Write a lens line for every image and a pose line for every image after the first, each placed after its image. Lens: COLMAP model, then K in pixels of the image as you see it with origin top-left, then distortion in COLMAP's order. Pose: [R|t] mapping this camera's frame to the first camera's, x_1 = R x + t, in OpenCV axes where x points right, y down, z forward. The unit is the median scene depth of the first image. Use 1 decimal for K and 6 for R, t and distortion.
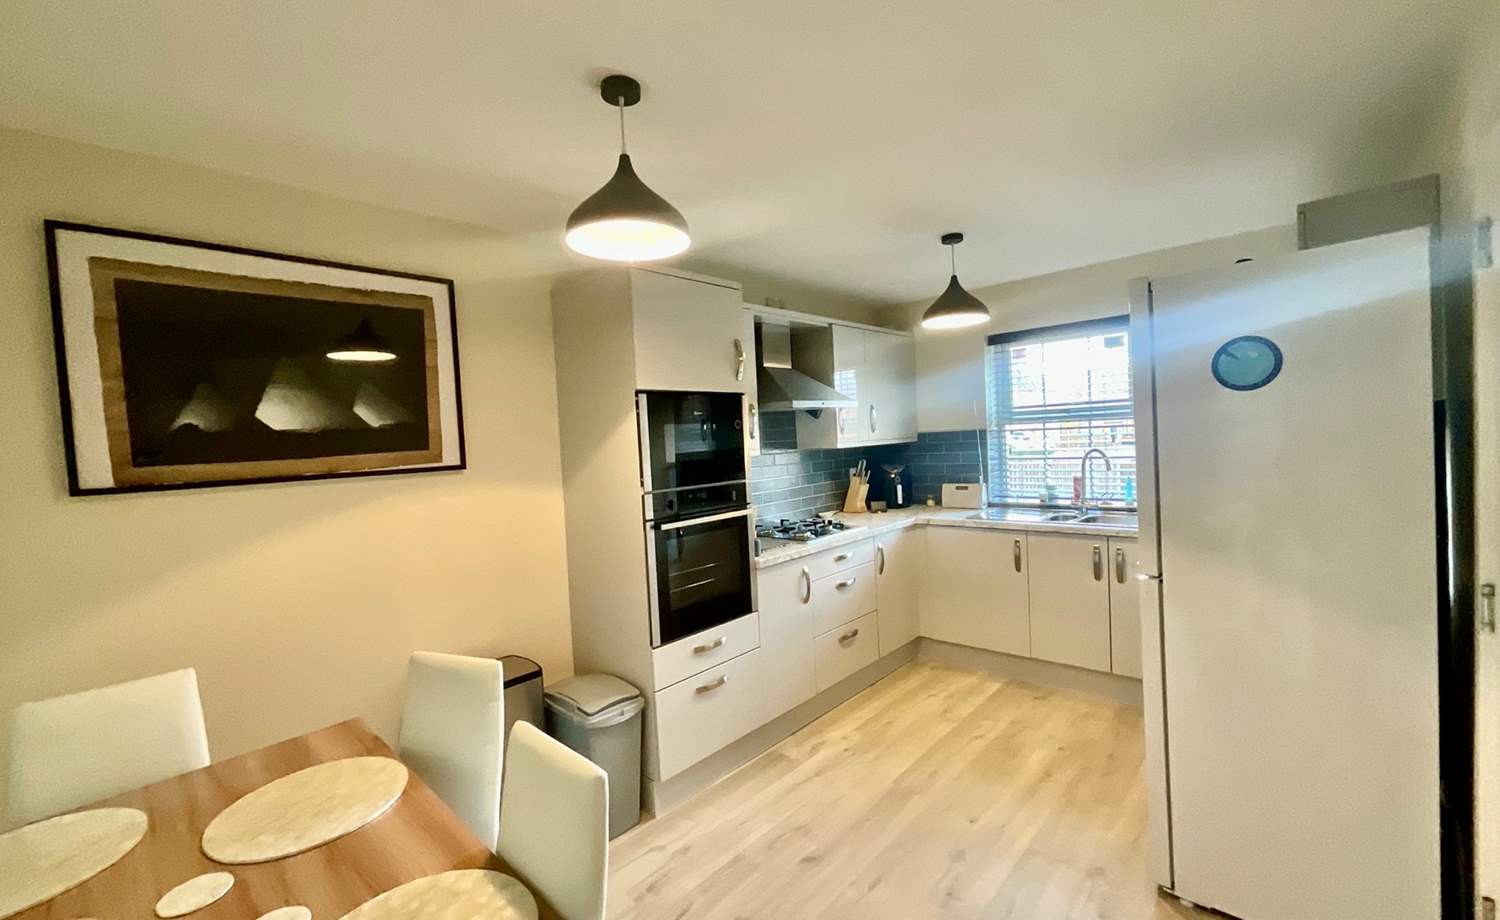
lens RADIAL K [[599.5, 0, 748.6], [0, 599.5, 465.3], [0, 0, 1]] dist [-0.002037, -0.000014]
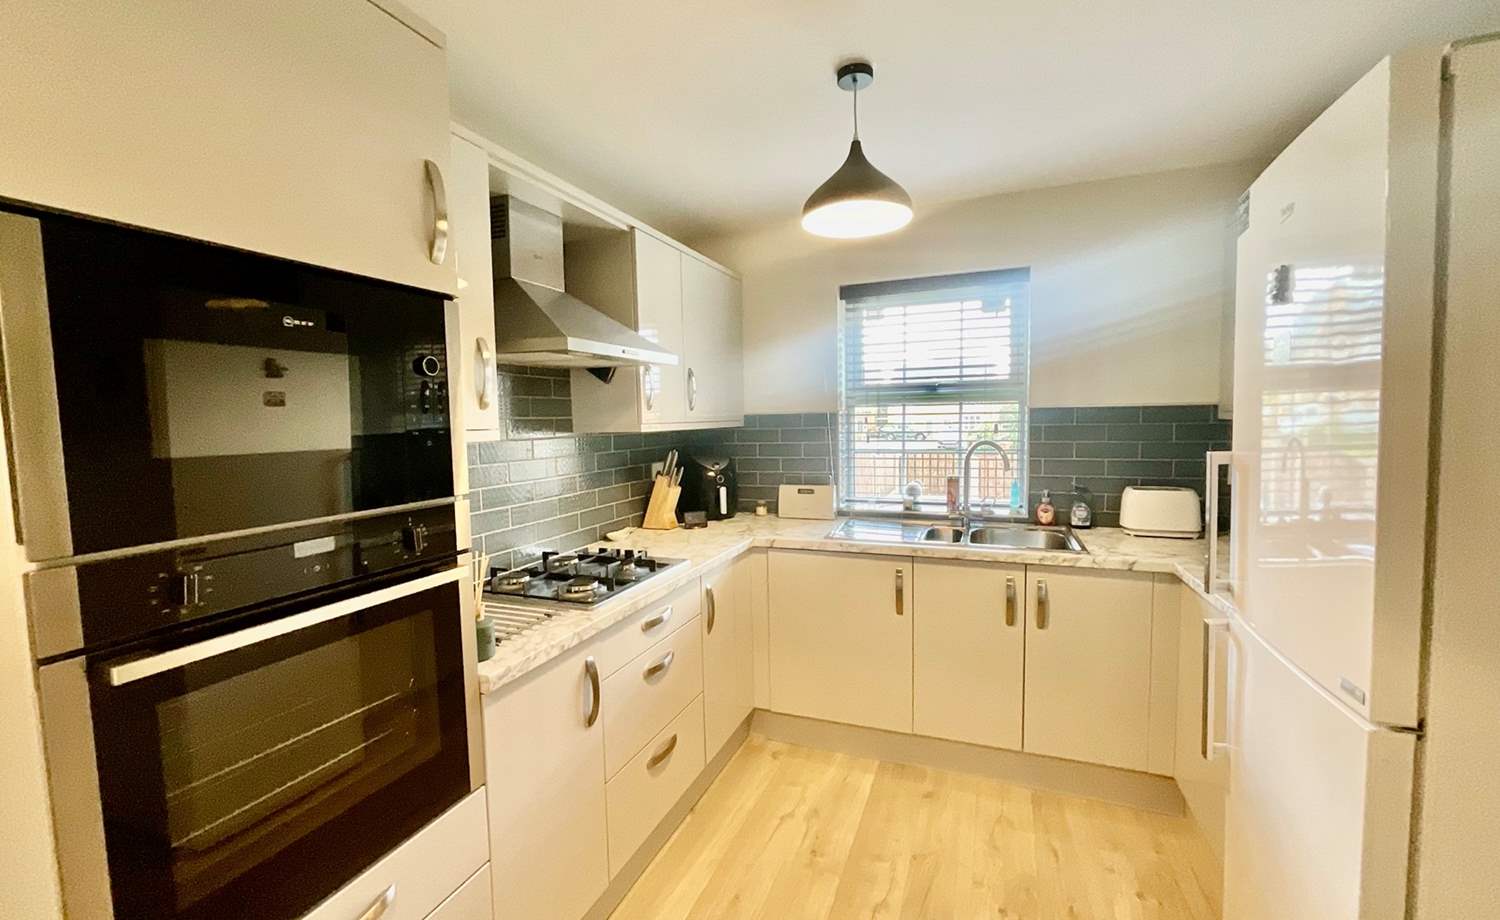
lens RADIAL K [[606.3, 0, 750.1], [0, 606.3, 460.7], [0, 0, 1]] dist [-0.000100, 0.000498]
pose [[0.930622, 0.007413, 0.365906, 0.029076], [-0.012095, 0.999872, 0.010504, -0.008376], [-0.365781, -0.014201, 0.930592, 0.449734]]
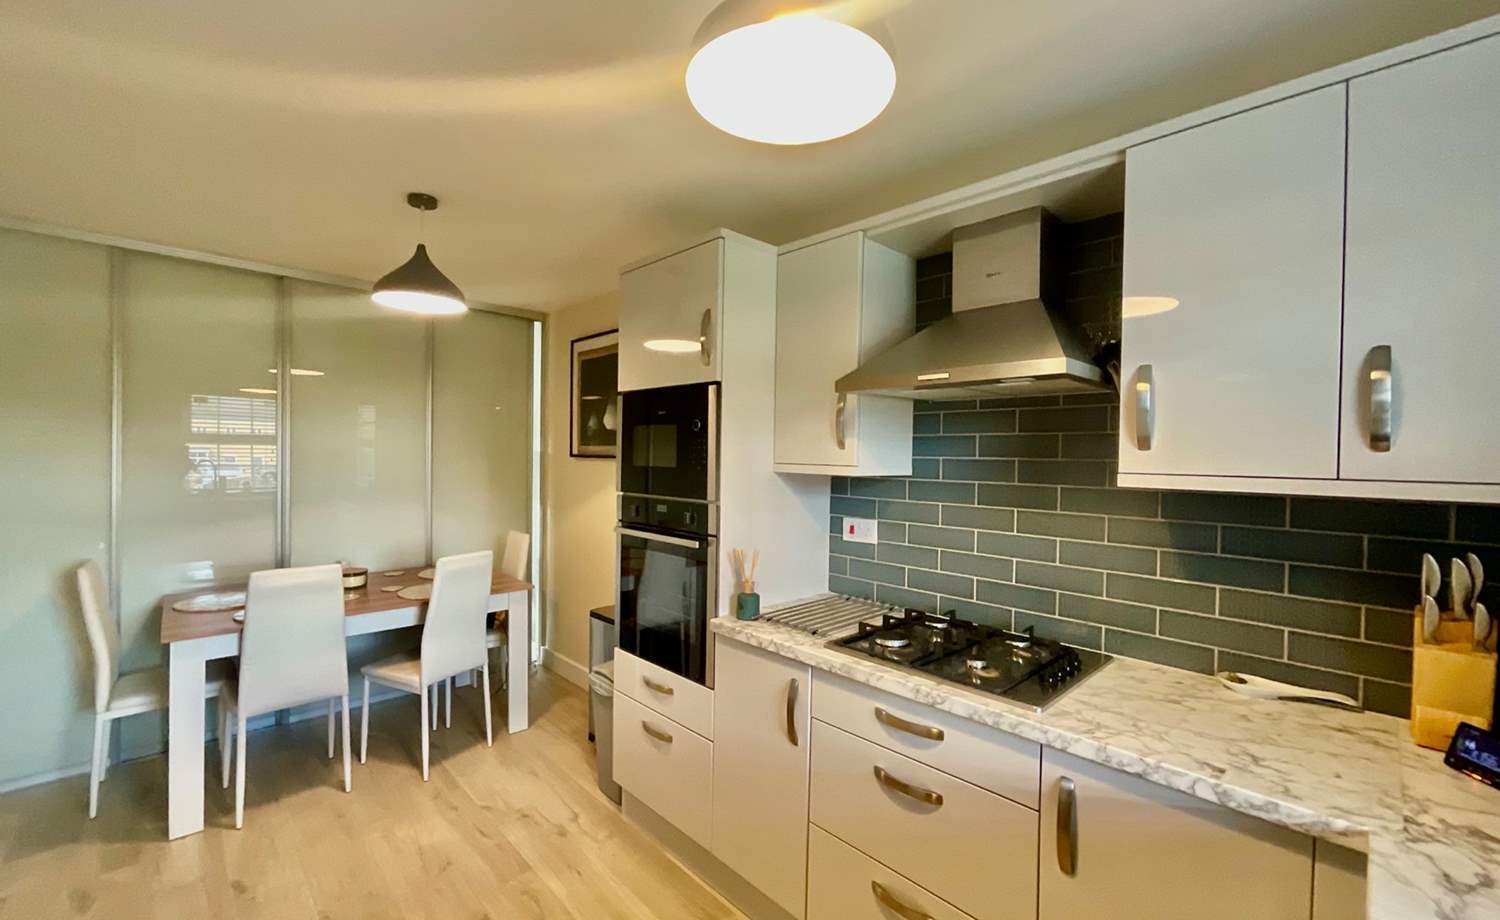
lens RADIAL K [[607.2, 0, 752.2], [0, 607.2, 463.3], [0, 0, 1]] dist [-0.000385, 0.000037]
pose [[-0.050843, 0.063121, -0.996710, 0.632288], [-0.061880, 0.995884, 0.066225, -0.064495], [0.996788, 0.065043, -0.046728, 0.949206]]
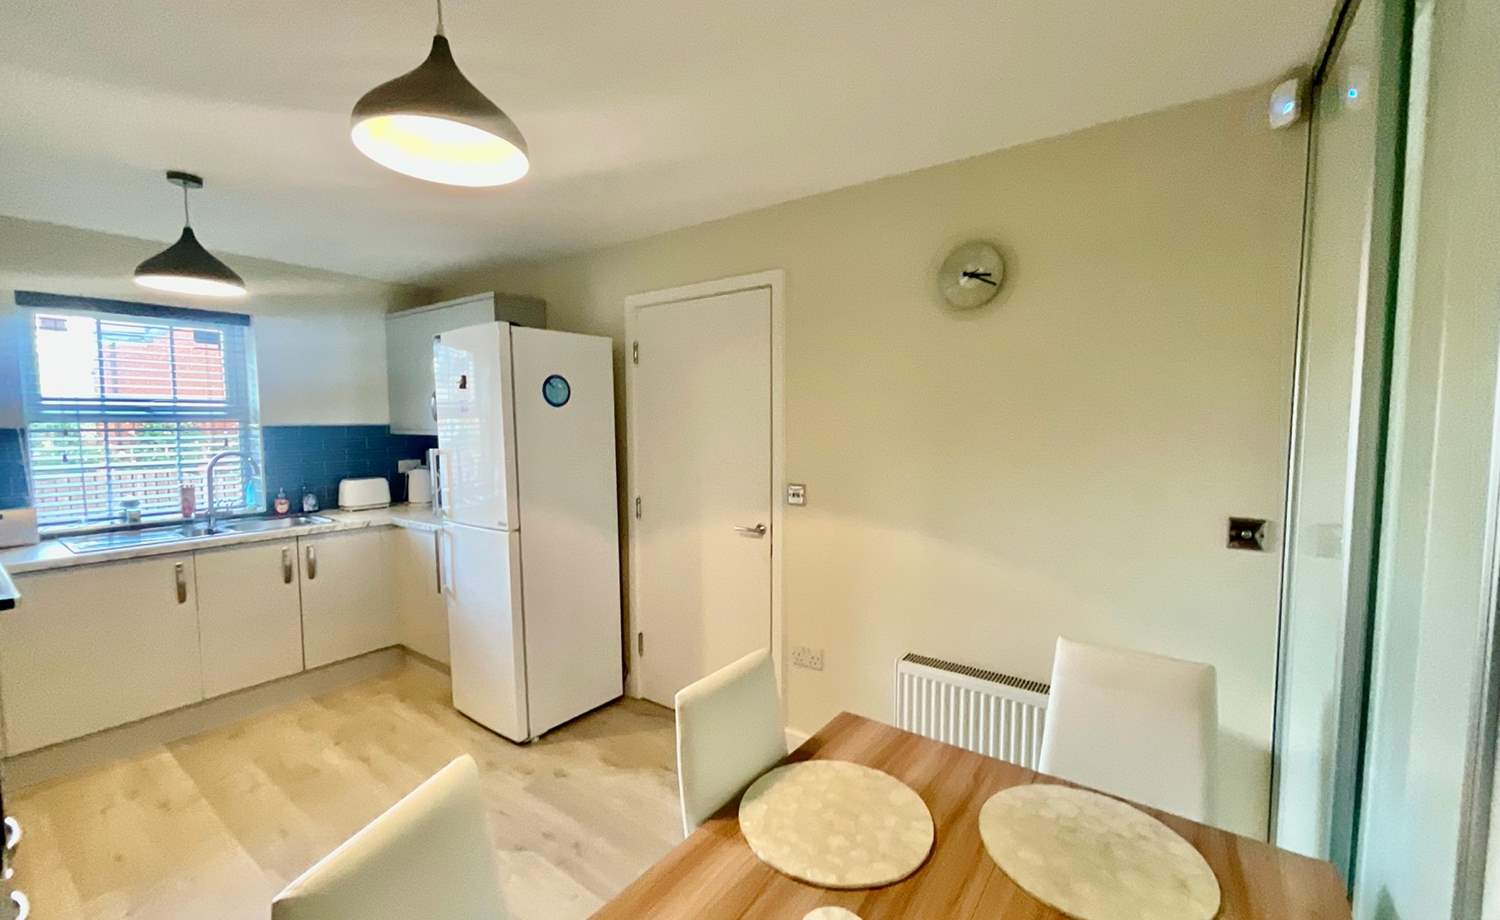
lens RADIAL K [[599.5, 0, 748.6], [0, 599.5, 465.3], [0, 0, 1]] dist [-0.002037, -0.000014]
pose [[-0.120650, -0.022541, 0.992439, -0.494272], [0.055500, 0.998025, 0.029415, 0.010874], [-0.991142, 0.058629, -0.119161, 0.357753]]
